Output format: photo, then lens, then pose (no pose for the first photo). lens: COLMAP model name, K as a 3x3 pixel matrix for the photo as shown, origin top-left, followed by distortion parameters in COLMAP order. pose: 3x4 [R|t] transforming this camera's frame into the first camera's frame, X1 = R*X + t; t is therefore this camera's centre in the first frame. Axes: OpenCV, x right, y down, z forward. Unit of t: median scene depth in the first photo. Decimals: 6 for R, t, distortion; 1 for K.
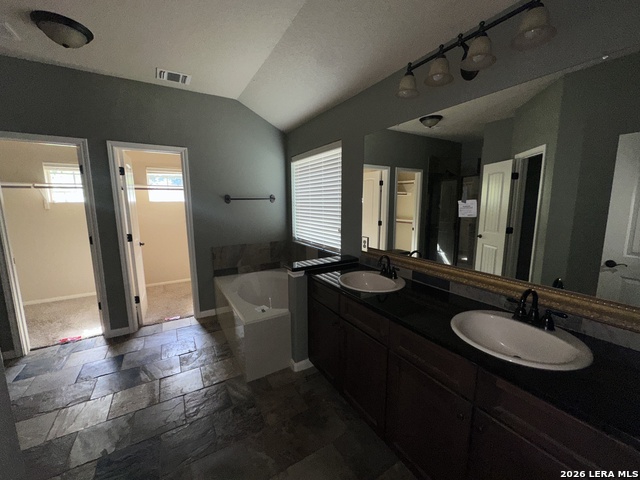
lens RADIAL K [[257.2, 0, 320.0], [0, 257.2, 240.6], [0, 0, 1]] dist [-0.003031, 0.000118]
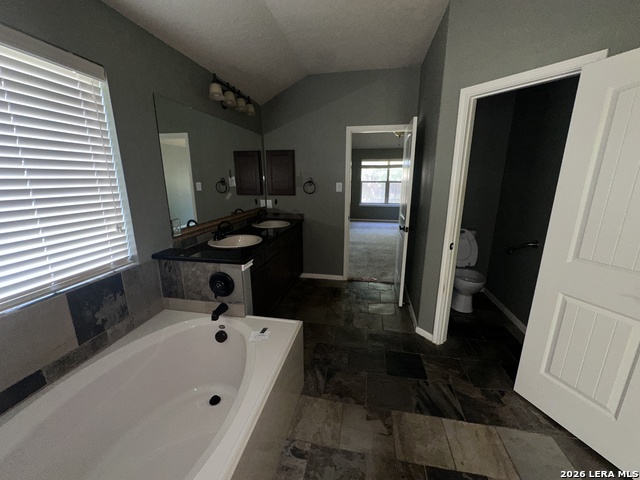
lens RADIAL K [[257.2, 0, 320.0], [0, 257.2, 240.6], [0, 0, 1]] dist [-0.003031, 0.000118]
pose [[-0.742677, -0.152749, 0.651996, -0.773945], [0.106530, 0.934289, 0.340230, -0.192995], [-0.661122, 0.322138, -0.677602, 1.308328]]
